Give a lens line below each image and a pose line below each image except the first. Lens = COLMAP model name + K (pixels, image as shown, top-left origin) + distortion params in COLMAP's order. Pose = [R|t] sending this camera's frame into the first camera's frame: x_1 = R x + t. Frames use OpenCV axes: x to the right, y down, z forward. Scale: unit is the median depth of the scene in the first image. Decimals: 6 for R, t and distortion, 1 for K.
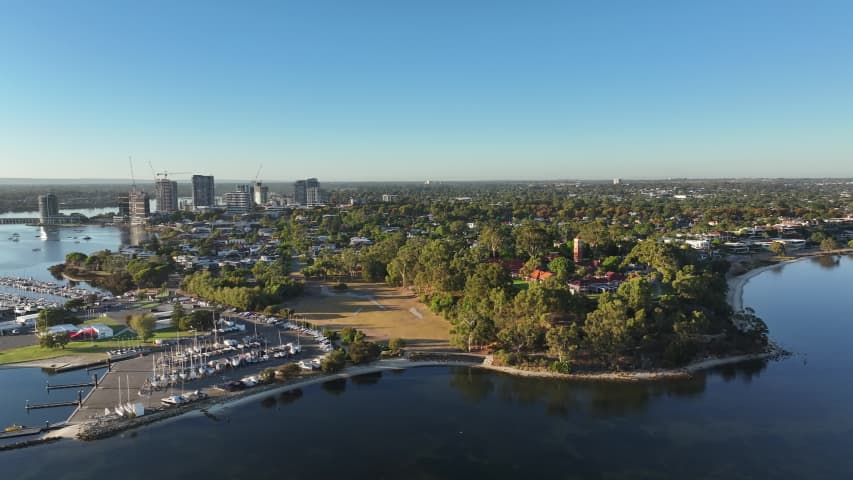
lens RADIAL K [[599.7, 0, 426.5], [0, 599.7, 240.0], [0, 0, 1]] dist [0.005538, 0.000685]
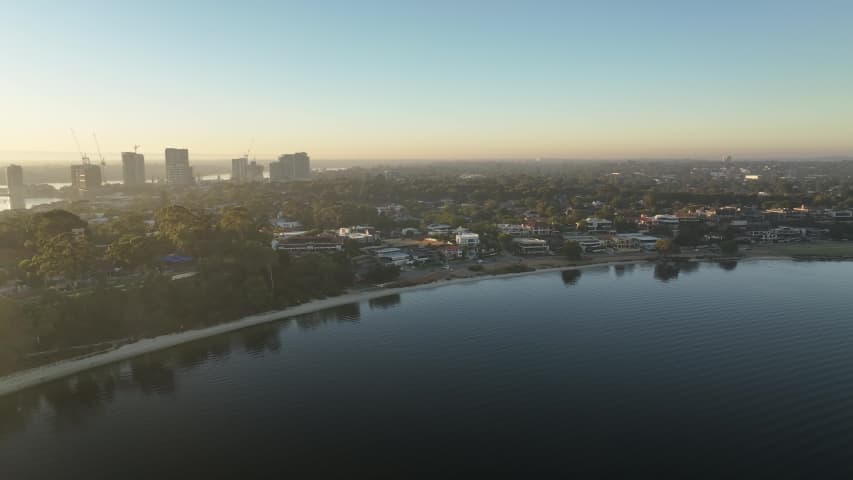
lens RADIAL K [[599.7, 0, 426.5], [0, 599.7, 240.0], [0, 0, 1]] dist [0.005538, 0.000685]
pose [[0.973220, 0.037443, -0.226807, 0.301876], [-0.028718, 0.998719, 0.041652, -0.011267], [0.228077, -0.034023, 0.973049, 0.139985]]
